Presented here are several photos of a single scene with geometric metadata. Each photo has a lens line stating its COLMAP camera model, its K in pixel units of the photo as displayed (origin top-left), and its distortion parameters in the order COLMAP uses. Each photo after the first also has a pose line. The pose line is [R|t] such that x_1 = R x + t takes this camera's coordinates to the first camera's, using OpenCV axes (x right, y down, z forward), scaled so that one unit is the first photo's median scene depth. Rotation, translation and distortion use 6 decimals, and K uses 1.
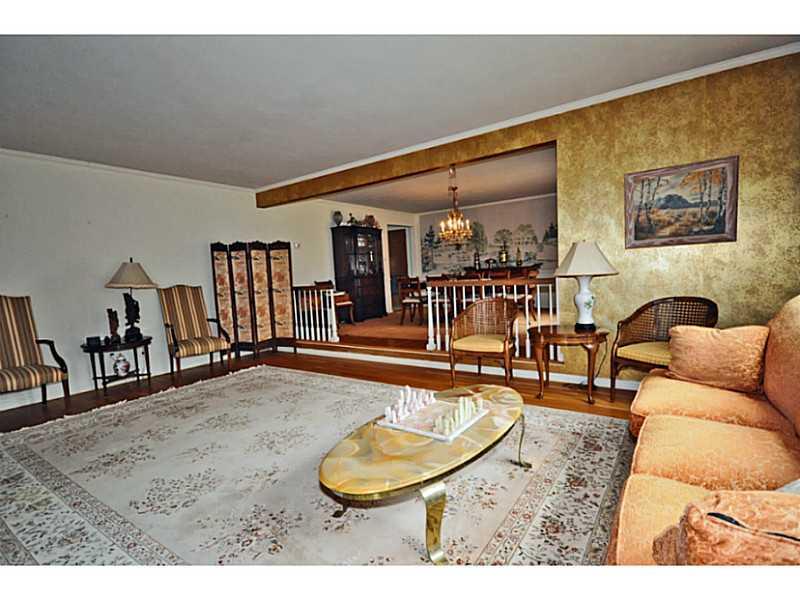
lens RADIAL K [[402.3, 0, 400.0], [0, 402.3, 300.0], [0, 0, 1]] dist [-0.000521, -0.000064]
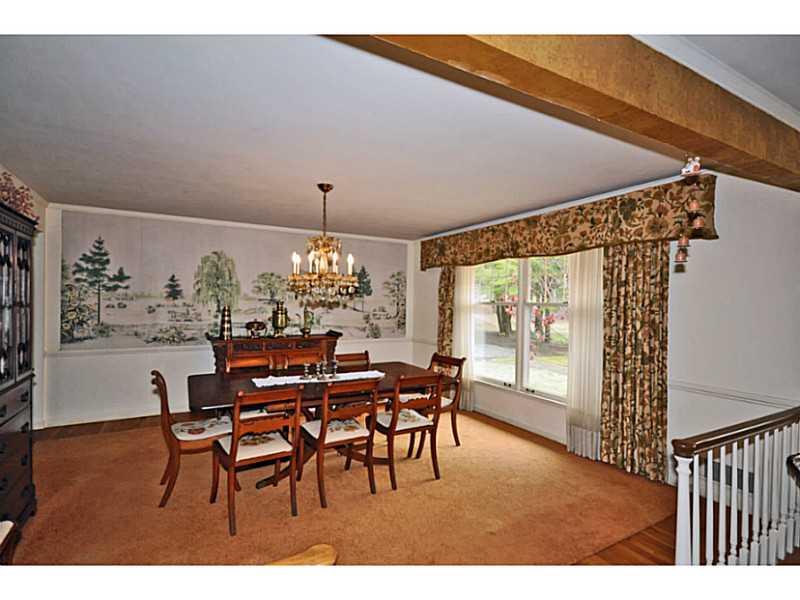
lens RADIAL K [[402.3, 0, 400.0], [0, 402.3, 300.0], [0, 0, 1]] dist [-0.000521, -0.000064]
pose [[0.434034, 0.060844, 0.898840, -0.192516], [0.024738, 0.996536, -0.079402, -0.080107], [-0.900557, 0.056699, 0.431025, 0.555899]]
